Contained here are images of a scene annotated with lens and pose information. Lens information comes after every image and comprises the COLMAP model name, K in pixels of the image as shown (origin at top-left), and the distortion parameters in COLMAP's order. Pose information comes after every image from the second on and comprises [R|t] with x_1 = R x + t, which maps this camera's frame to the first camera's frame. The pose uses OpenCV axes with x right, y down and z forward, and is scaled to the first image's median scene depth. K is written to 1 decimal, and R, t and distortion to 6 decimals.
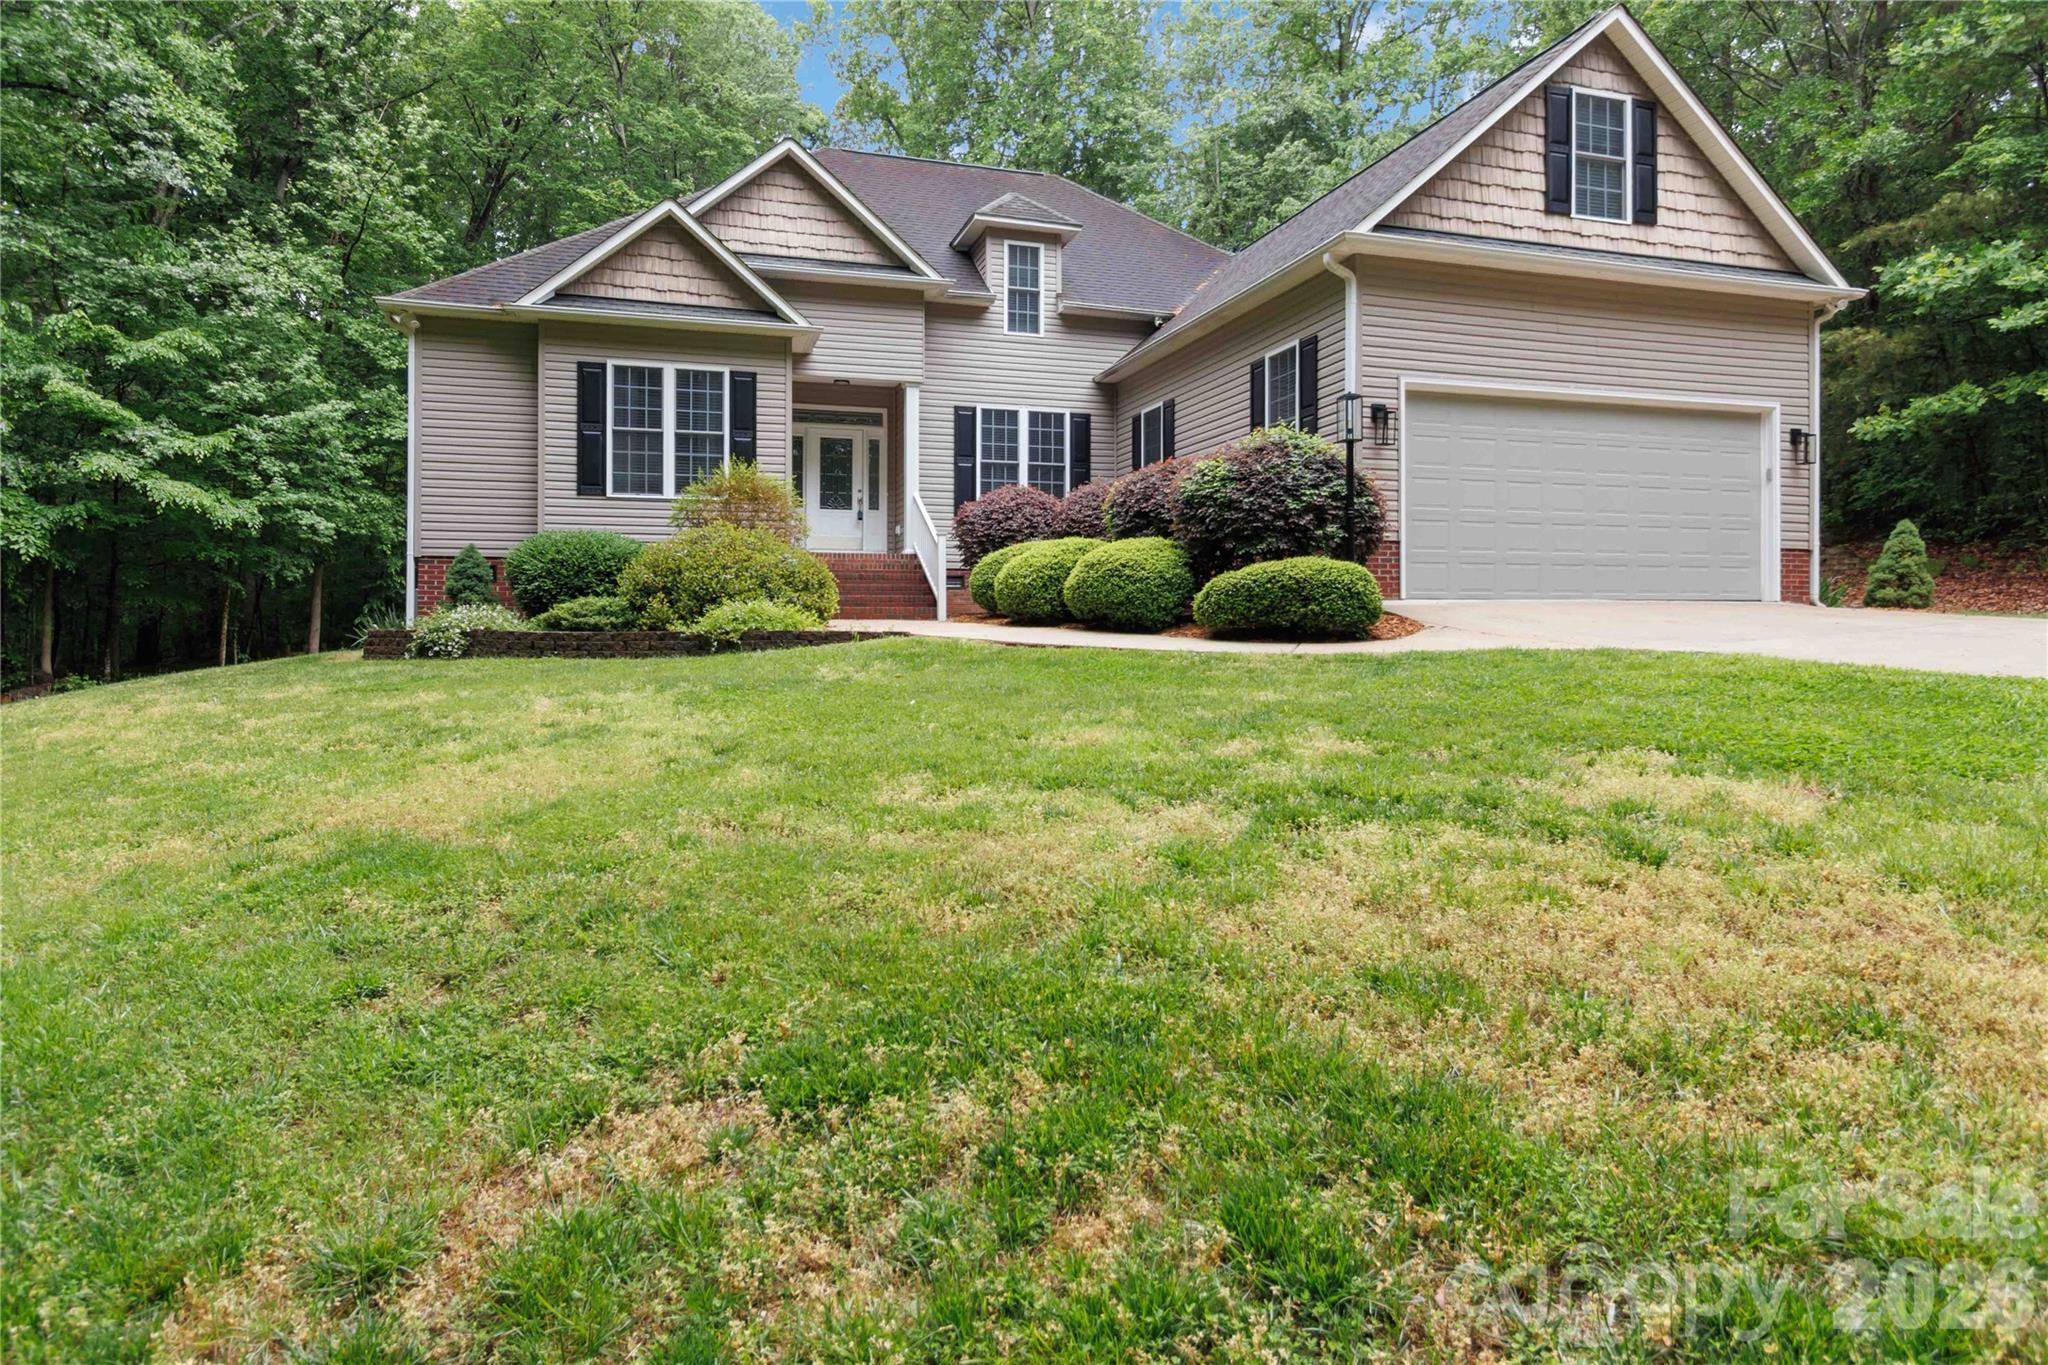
lens RADIAL K [[1132.8, 0, 1020.0], [0, 1132.8, 613.1], [0, 0, 1]] dist [0.013628, -0.008569]
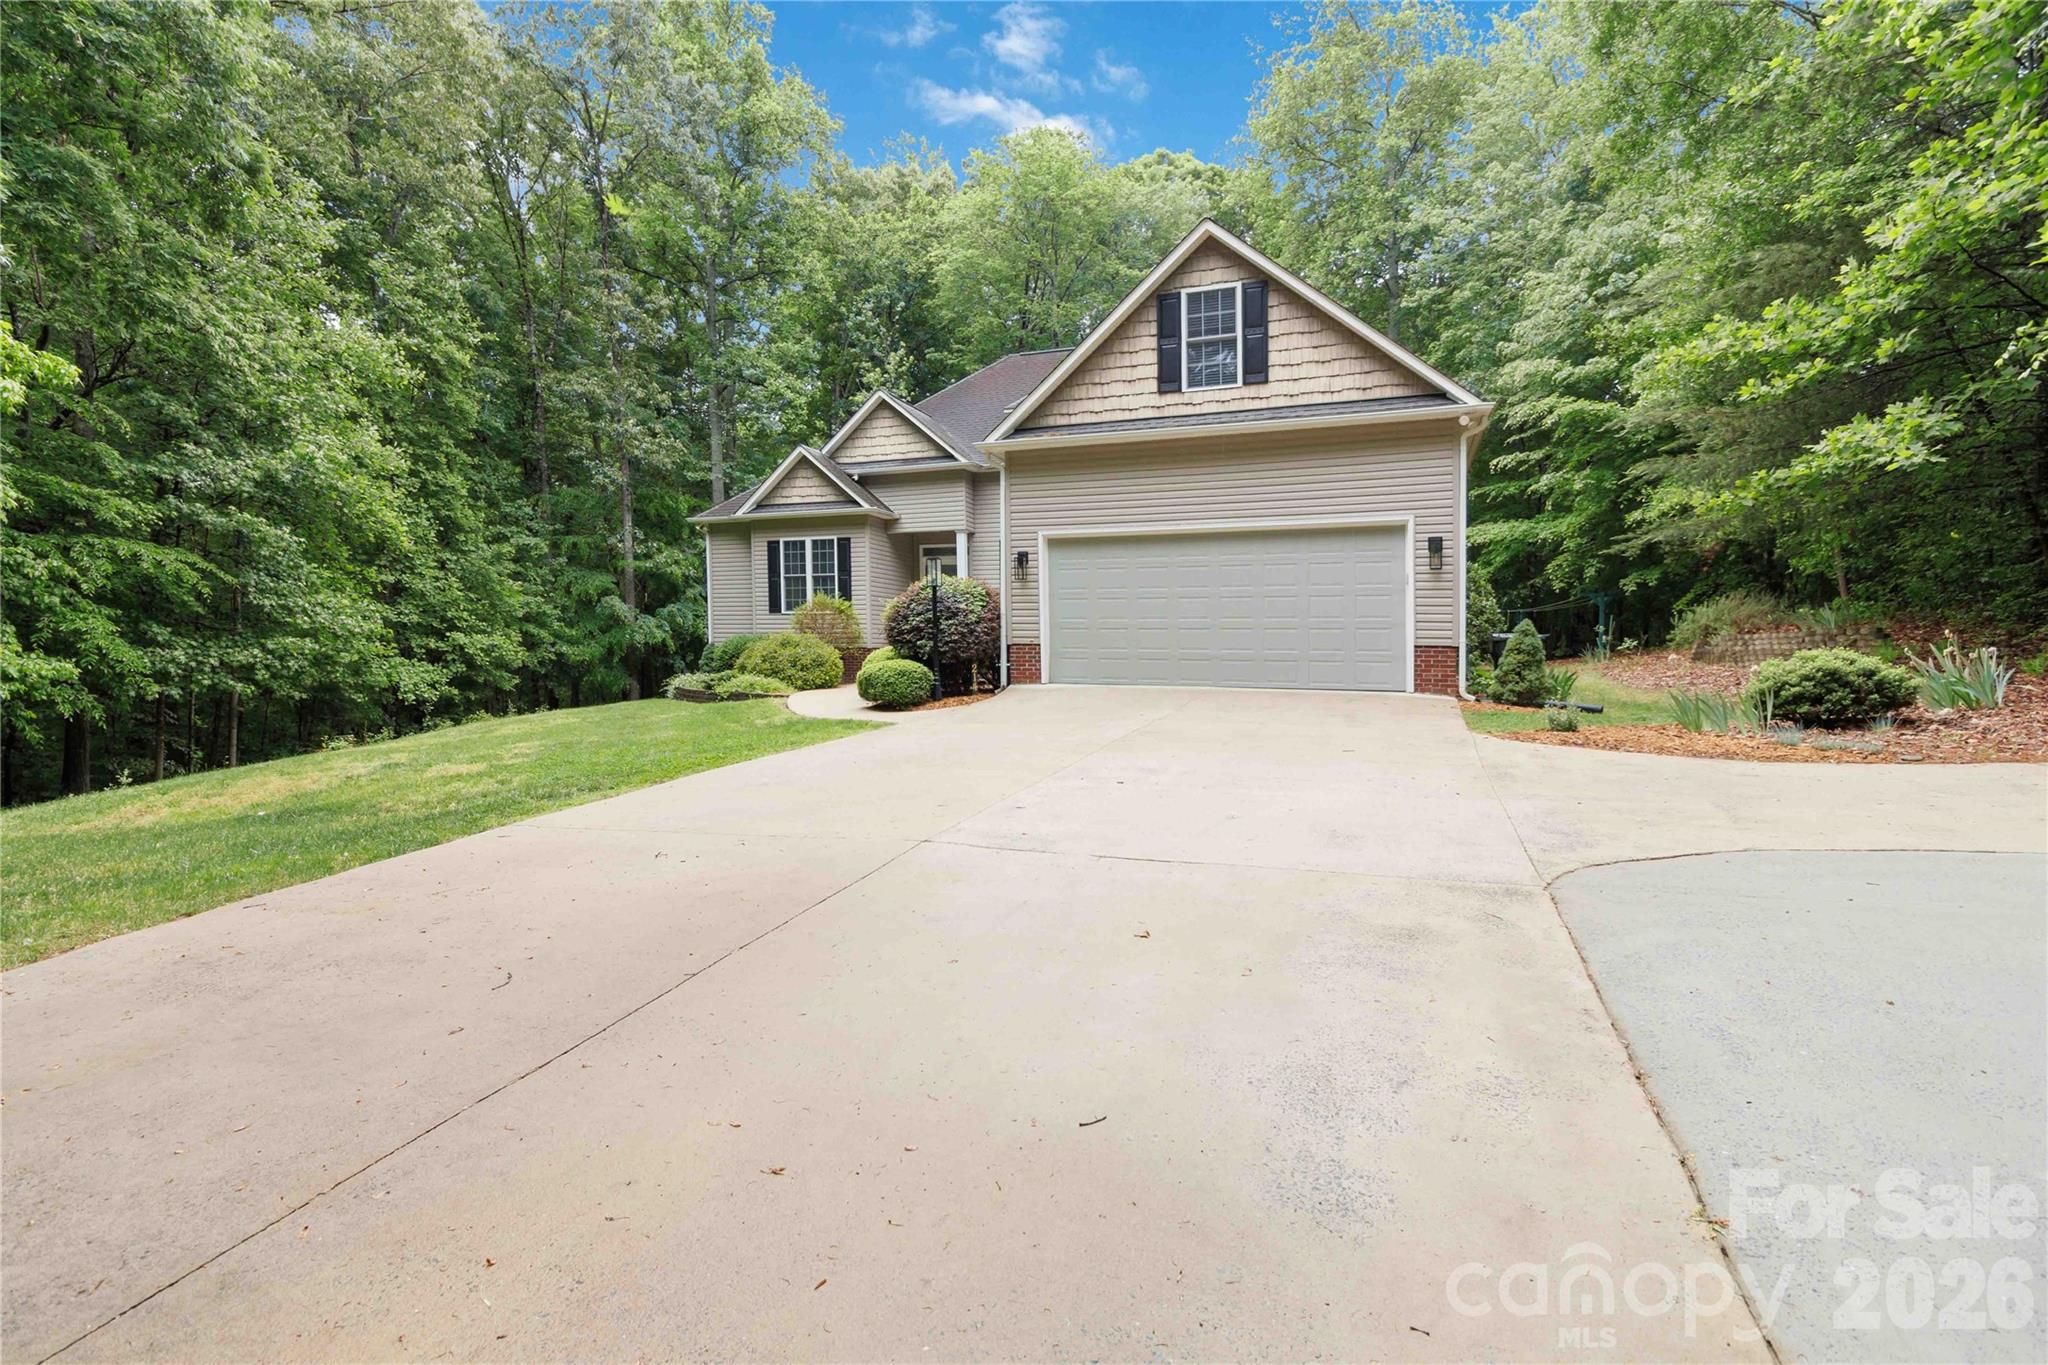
lens RADIAL K [[971.1, 0, 1024.0], [0, 971.1, 682.5], [0, 0, 1]] dist [0.011419, -0.000336]
pose [[0.787623, 0.025793, -0.615617, 0.891962], [-0.002694, 0.999258, 0.038420, -0.053079], [0.616151, -0.028602, 0.787108, 0.011115]]
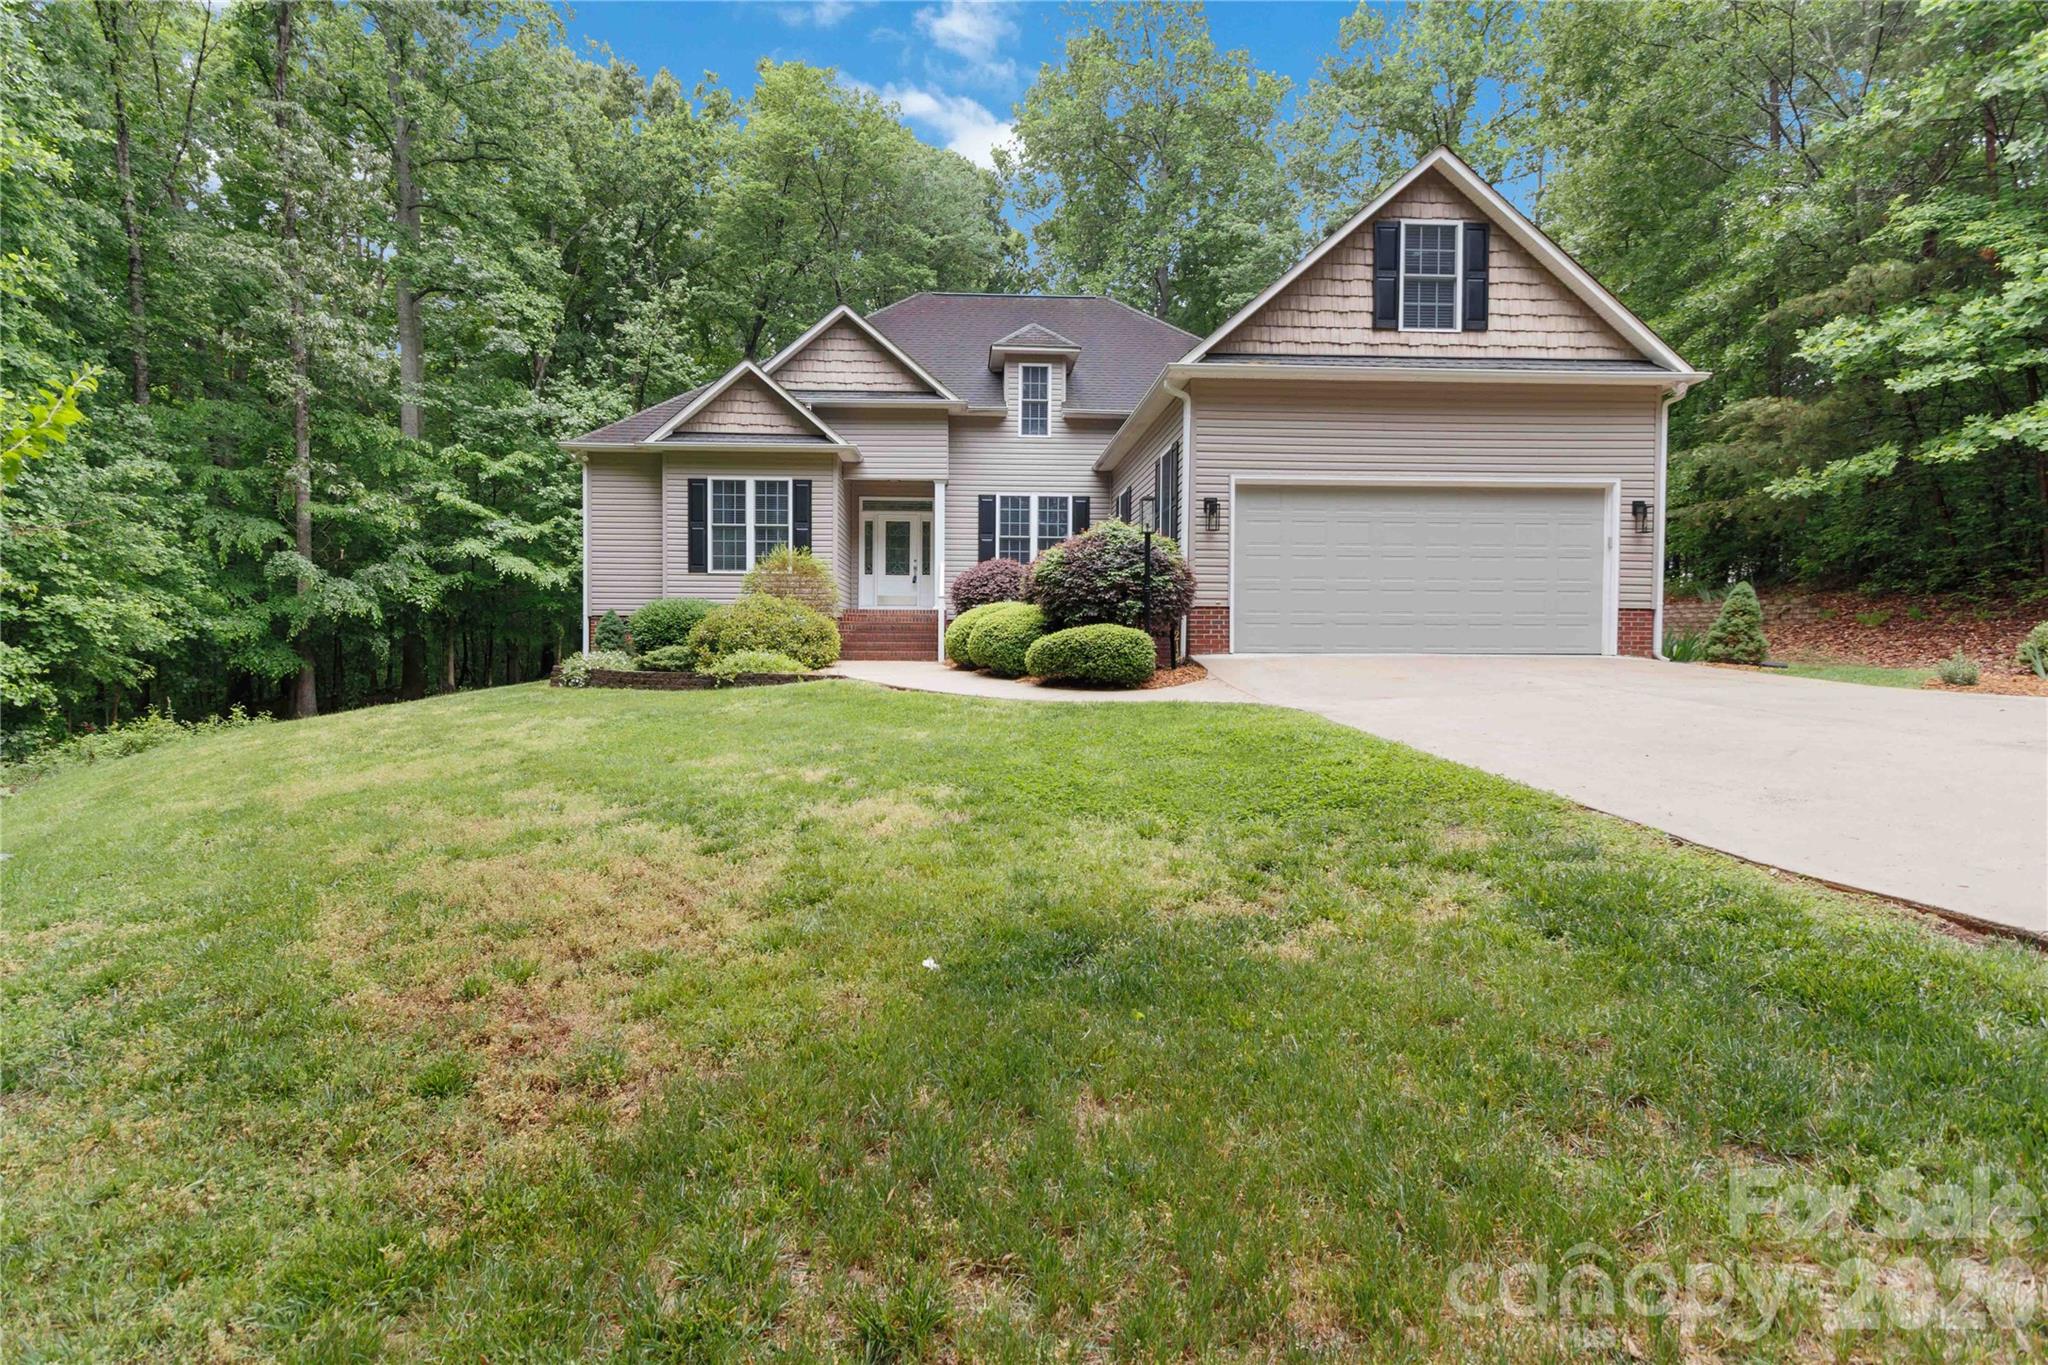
lens RADIAL K [[949.5, 0, 1010.1], [0, 949.5, 662.3], [0, 0, 1]] dist [0.008232, 0.000992]
pose [[0.968256, 0.011004, -0.249720, 0.297795], [-0.004040, 0.999589, 0.028381, -0.025522], [0.249929, -0.026472, 0.967902, -0.062170]]
